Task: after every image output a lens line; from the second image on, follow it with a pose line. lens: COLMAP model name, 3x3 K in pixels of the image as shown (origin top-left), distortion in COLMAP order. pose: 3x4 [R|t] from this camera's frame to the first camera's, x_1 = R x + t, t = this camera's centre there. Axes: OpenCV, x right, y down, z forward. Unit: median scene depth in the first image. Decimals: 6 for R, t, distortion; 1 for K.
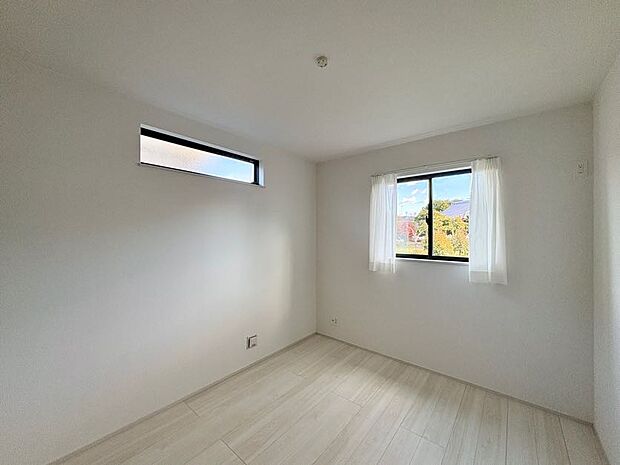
lens RADIAL K [[248.1, 0, 310.0], [0, 248.1, 232.5], [0, 0, 1]] dist [0.000608, 0.000010]
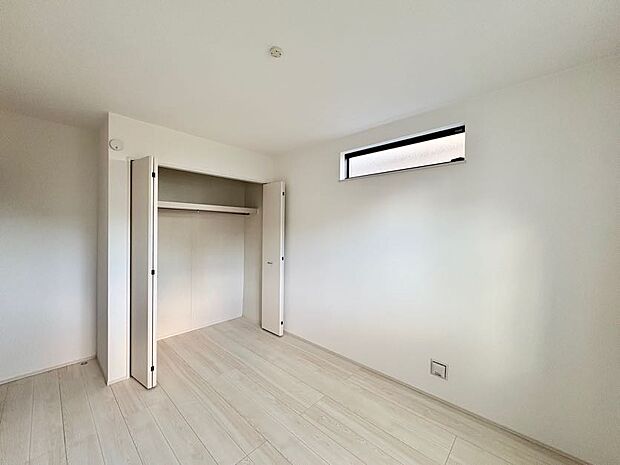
lens RADIAL K [[248.1, 0, 310.0], [0, 248.1, 232.5], [0, 0, 1]] dist [0.000608, 0.000010]
pose [[-0.062716, 0.008494, -0.997995, 0.421603], [-0.009486, 0.999914, 0.009107, 0.009878], [0.997986, 0.010038, -0.062630, 0.489911]]
